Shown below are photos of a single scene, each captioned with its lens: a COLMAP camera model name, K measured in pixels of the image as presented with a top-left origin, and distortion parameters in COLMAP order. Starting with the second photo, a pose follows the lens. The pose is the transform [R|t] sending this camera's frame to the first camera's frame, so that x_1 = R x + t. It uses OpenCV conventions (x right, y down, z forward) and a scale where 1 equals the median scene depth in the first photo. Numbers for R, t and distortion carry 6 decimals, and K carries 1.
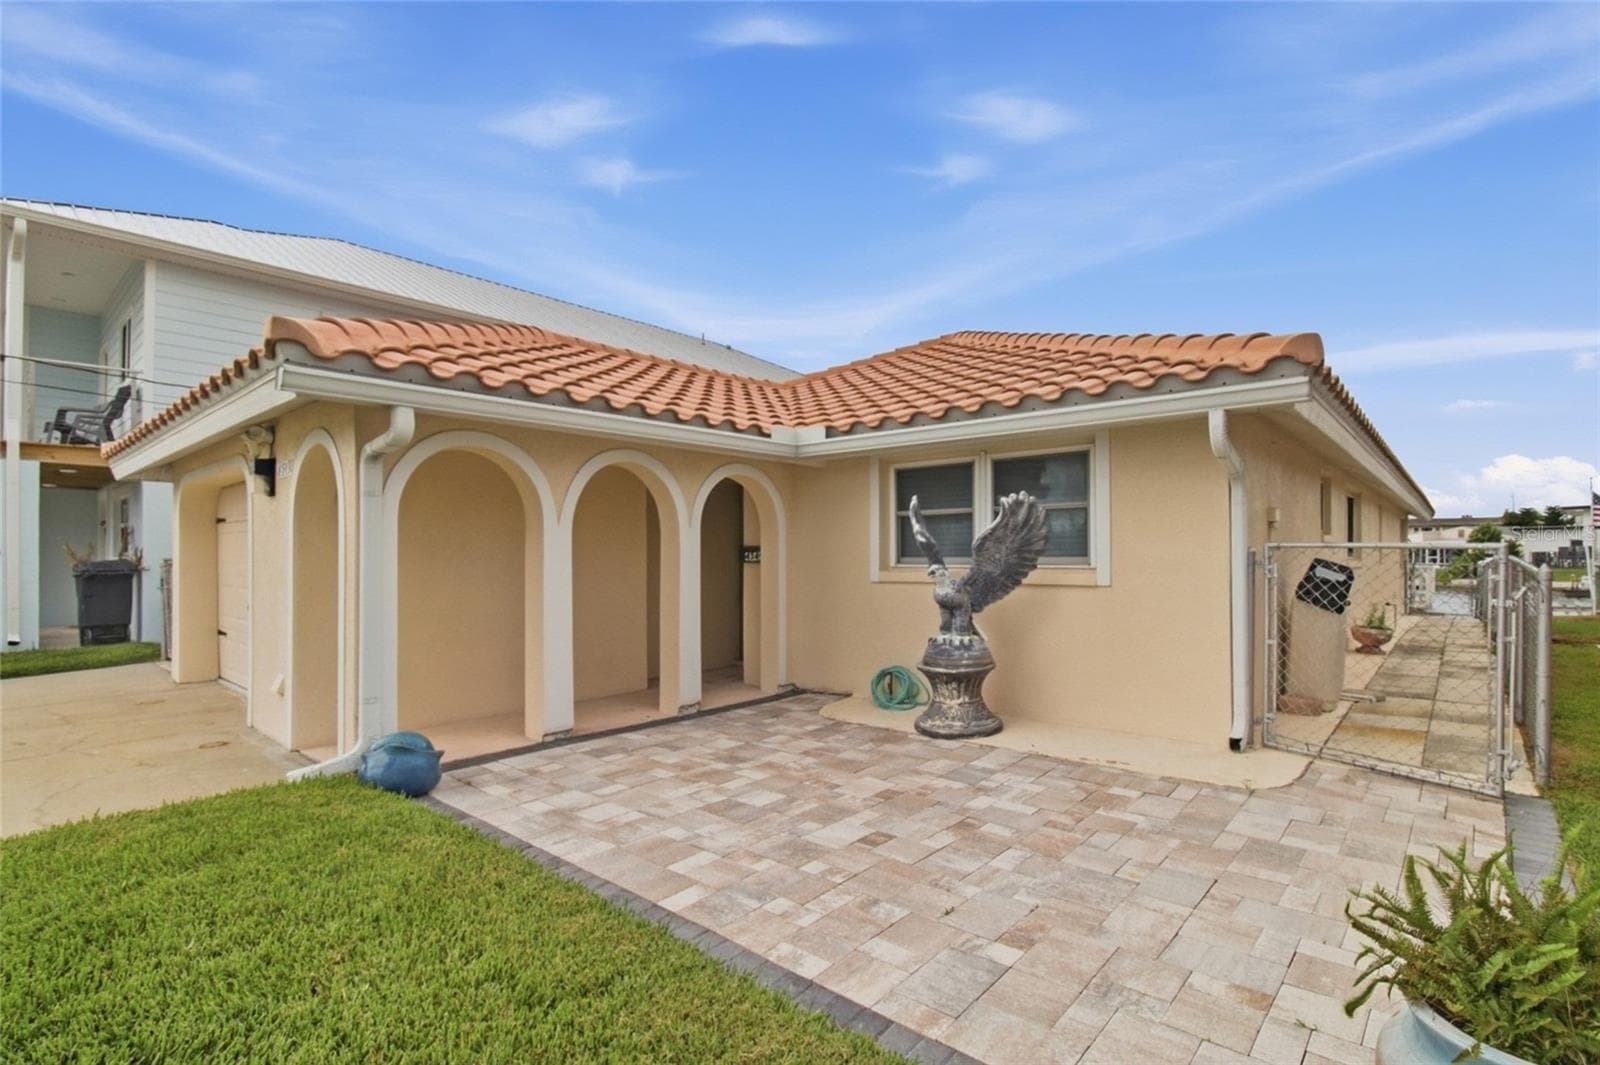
lens RADIAL K [[764.5, 0, 800.0], [0, 764.5, 532.5], [0, 0, 1]] dist [0.000008, -0.019872]
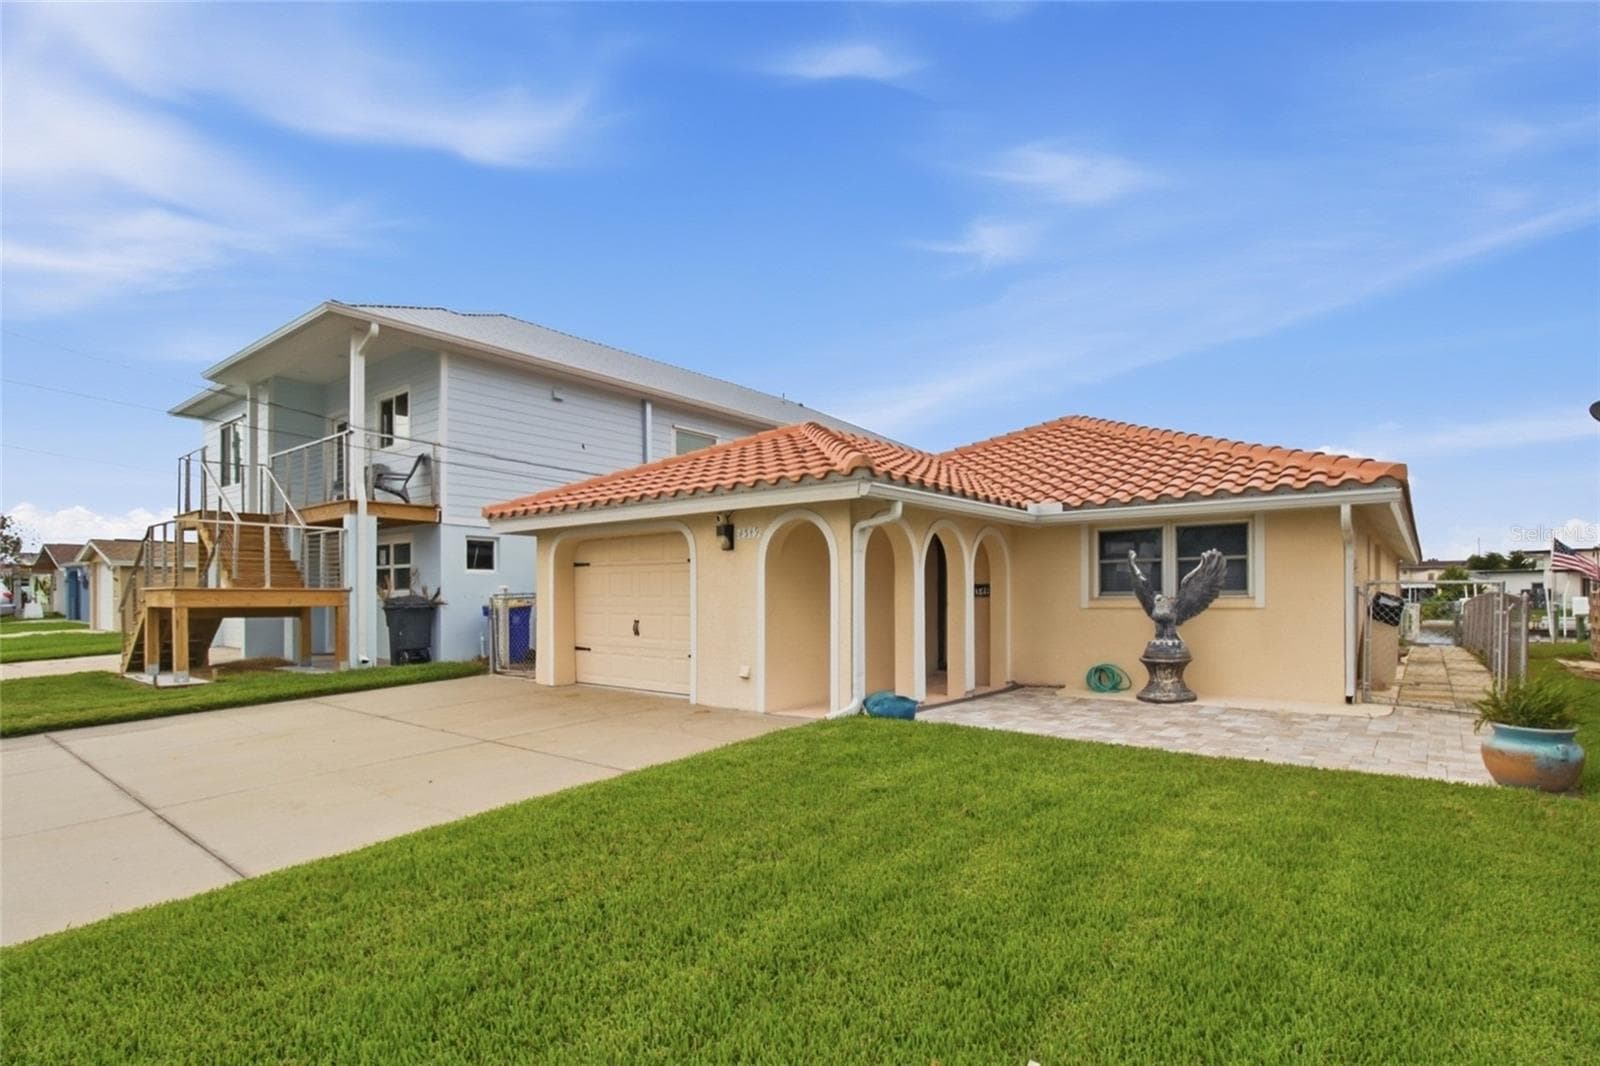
lens RADIAL K [[793.5, 0, 802.4], [0, 793.5, 580.4], [0, 0, 1]] dist [0.002233, -0.030145]
pose [[0.998914, 0.001422, 0.046566, -0.575533], [-0.001763, 0.999972, 0.007291, 0.001422], [-0.046554, -0.007365, 0.998889, -0.550016]]
